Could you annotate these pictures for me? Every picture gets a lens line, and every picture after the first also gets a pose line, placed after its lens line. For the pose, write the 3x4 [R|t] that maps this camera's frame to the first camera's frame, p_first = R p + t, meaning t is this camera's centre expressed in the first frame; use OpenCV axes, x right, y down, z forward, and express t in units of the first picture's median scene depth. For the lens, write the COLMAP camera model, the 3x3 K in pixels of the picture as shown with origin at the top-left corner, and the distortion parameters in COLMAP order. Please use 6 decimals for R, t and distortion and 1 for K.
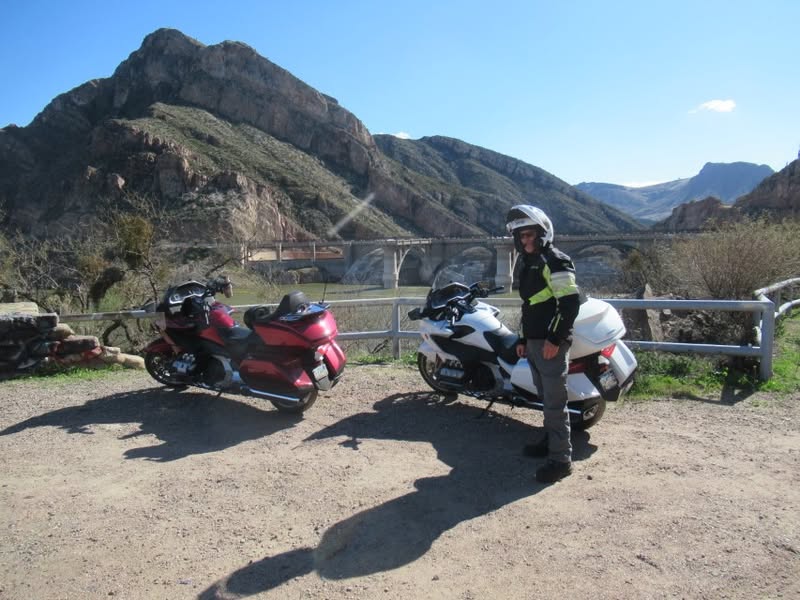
lens RADIAL K [[590.5, 0, 401.2], [0, 590.5, 305.3], [0, 0, 1]] dist [-0.015643, -0.002719]
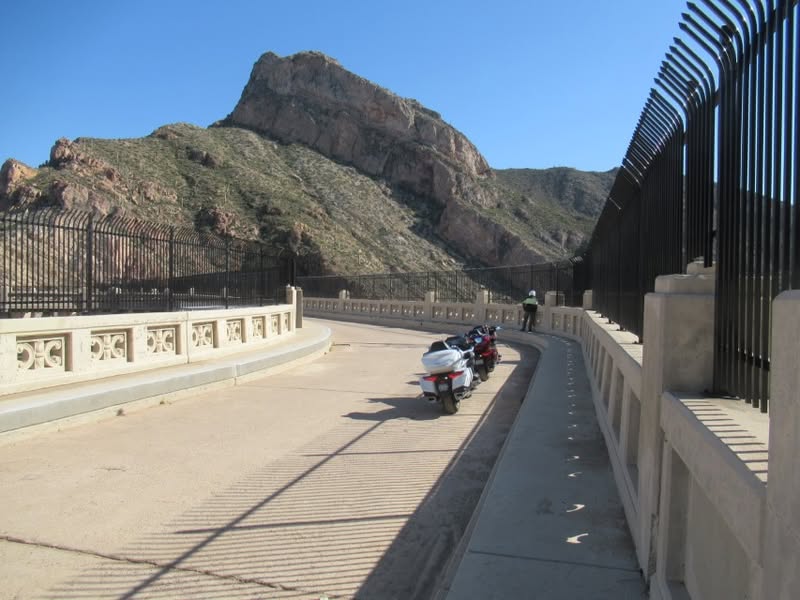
lens RADIAL K [[590.5, 0, 399.8], [0, 590.5, 305.9], [0, 0, 1]] dist [-0.015643, -0.002719]
pose [[0.905608, 0.044161, -0.421809, 0.194287], [-0.083110, 0.993760, -0.074392, -0.041858], [0.415892, 0.102427, 0.903628, 0.338046]]
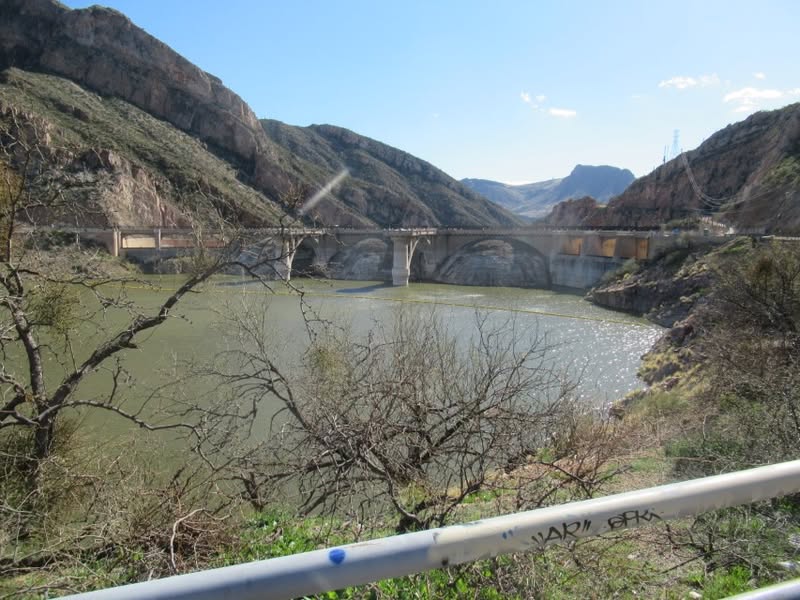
lens RADIAL K [[590.5, 0, 404.5], [0, 590.5, 302.5], [0, 0, 1]] dist [-0.015643, -0.002719]
pose [[0.980415, 0.002513, 0.196925, -0.005366], [-0.004593, 0.999938, 0.010108, -0.000972], [-0.196887, -0.010814, 0.980367, 0.010520]]
